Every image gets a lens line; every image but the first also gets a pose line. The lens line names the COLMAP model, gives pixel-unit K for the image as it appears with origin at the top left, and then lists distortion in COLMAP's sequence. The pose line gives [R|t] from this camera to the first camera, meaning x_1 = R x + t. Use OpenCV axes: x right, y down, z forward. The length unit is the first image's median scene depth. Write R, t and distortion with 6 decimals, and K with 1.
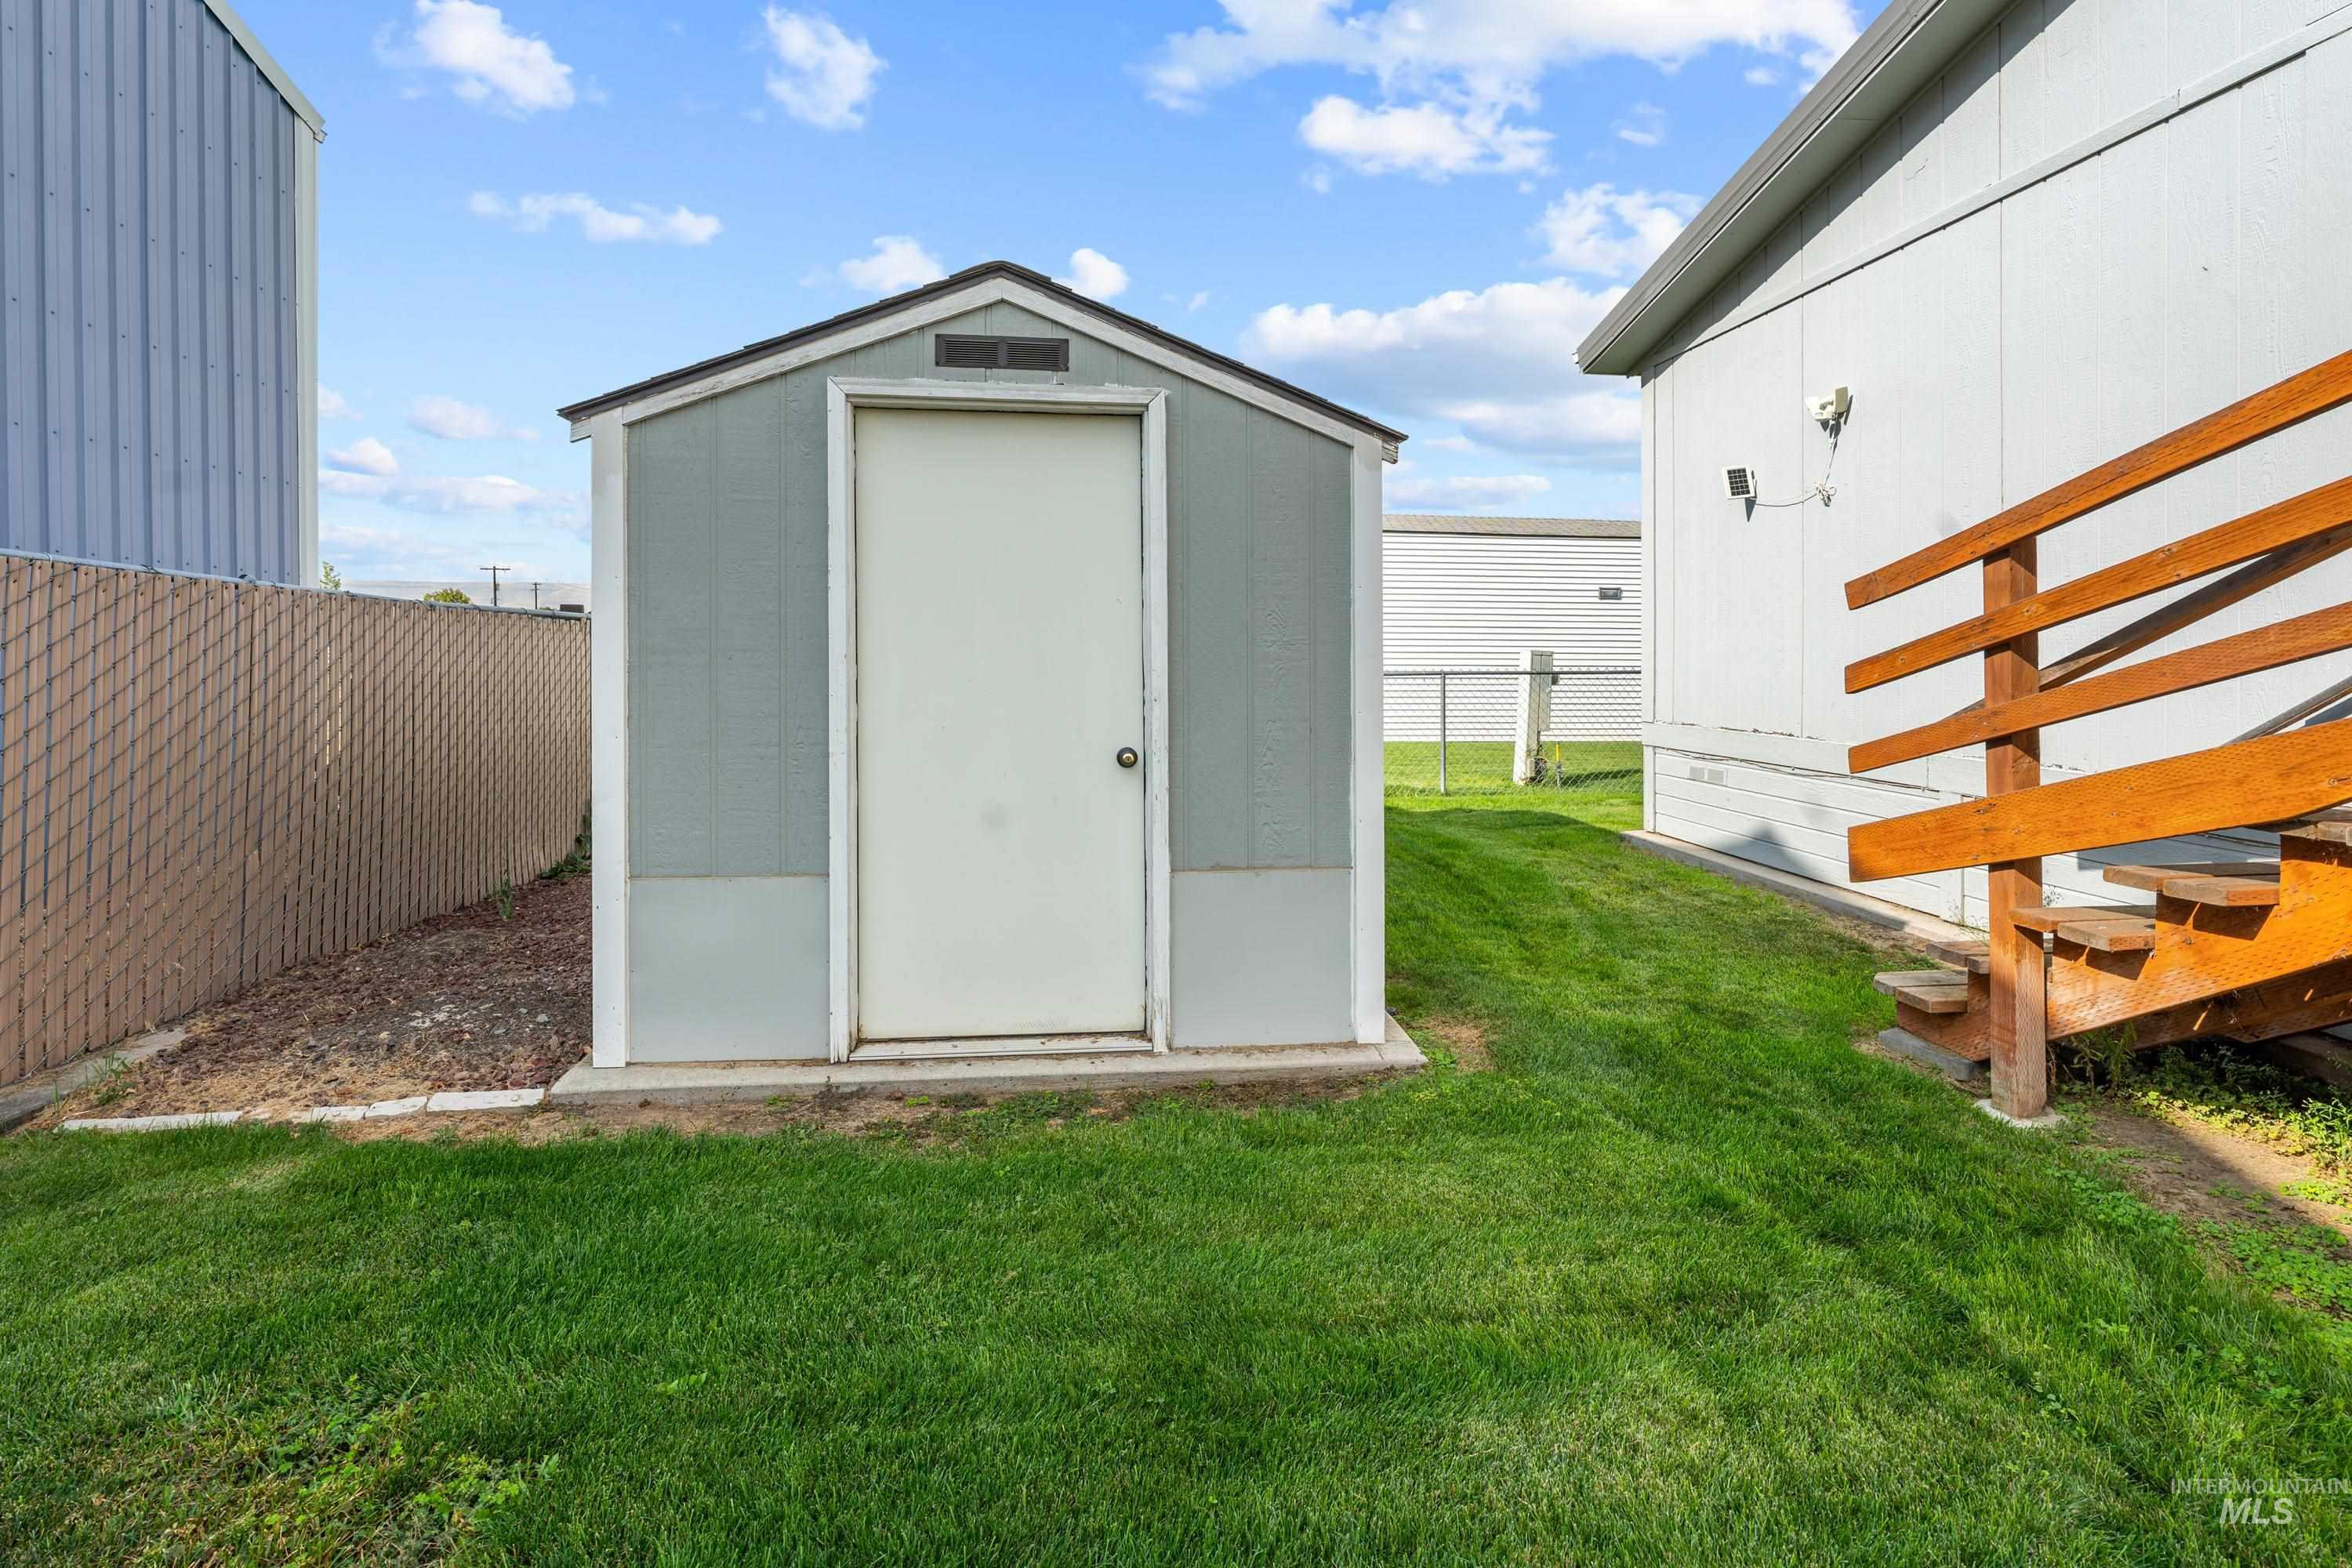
lens RADIAL K [[1087.0, 0, 1158.3], [0, 1087.0, 696.2], [0, 0, 1]] dist [-0.011491, 0.005375]
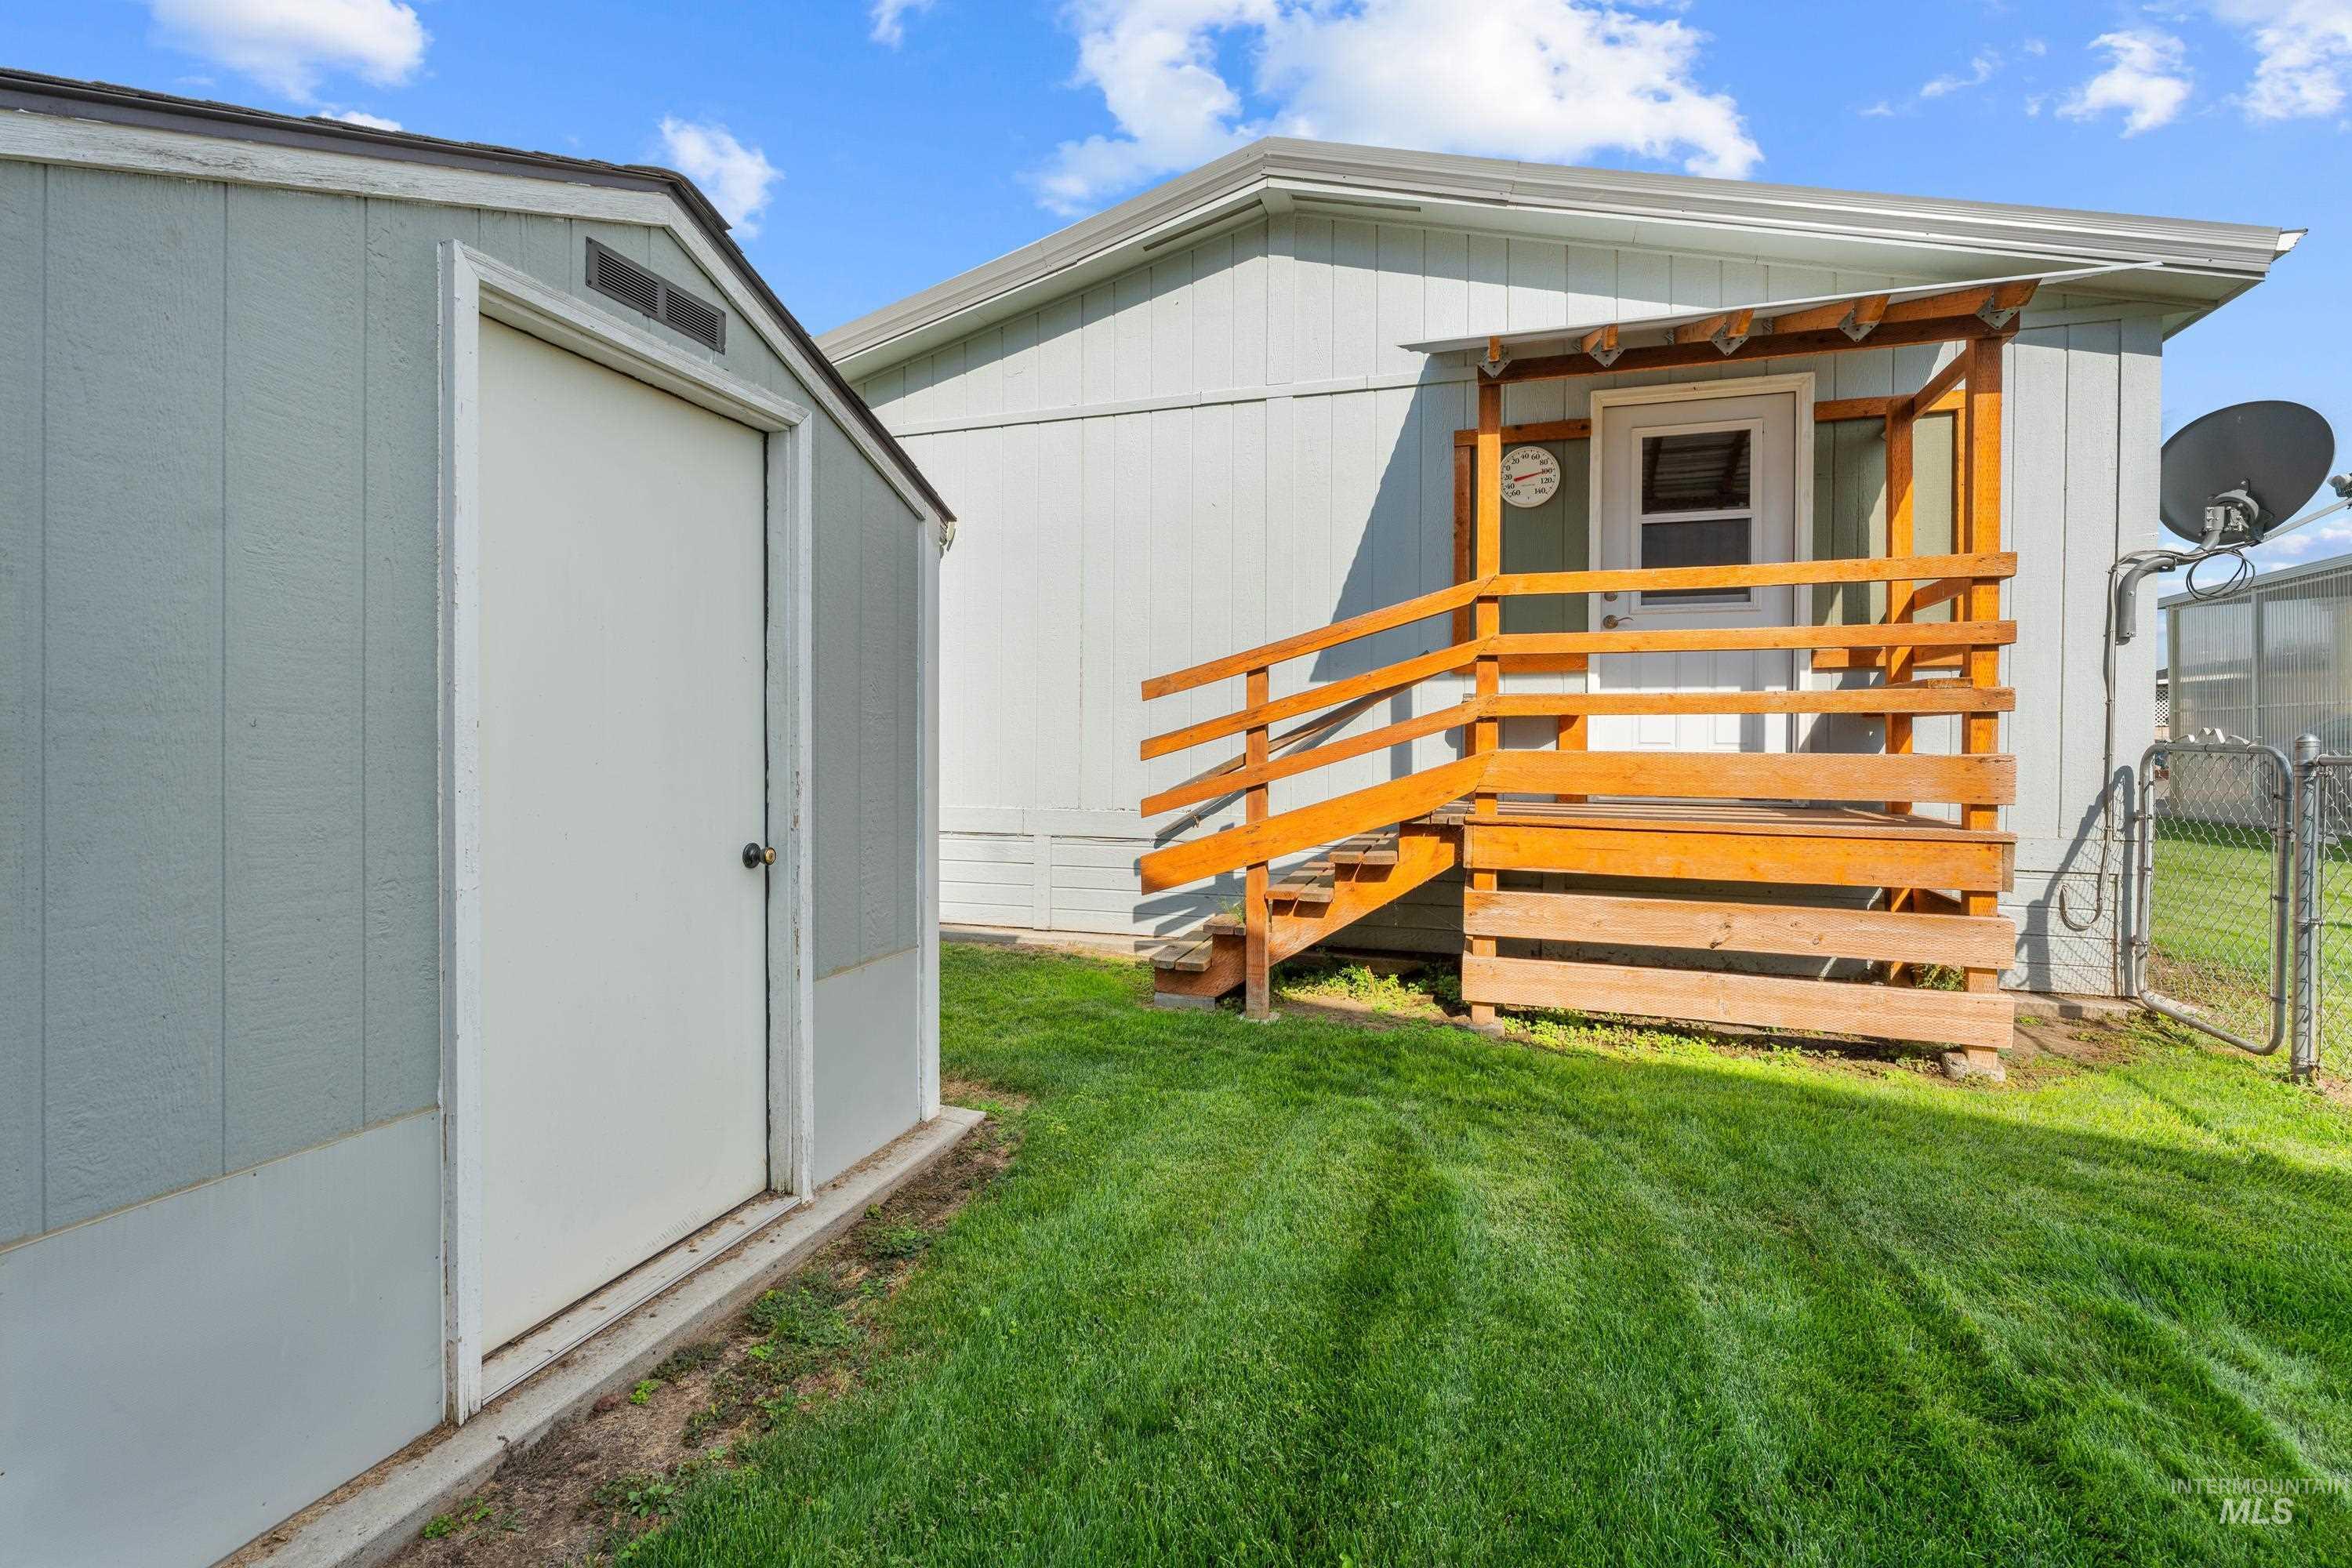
lens RADIAL K [[1087.0, 0, 1177.8], [0, 1087.0, 784.2], [0, 0, 1]] dist [-0.011491, 0.005375]
pose [[0.404740, -0.036563, 0.913701, -0.683710], [0.034851, 0.999091, 0.024542, -0.005464], [-0.913768, 0.021911, 0.405646, 0.420747]]
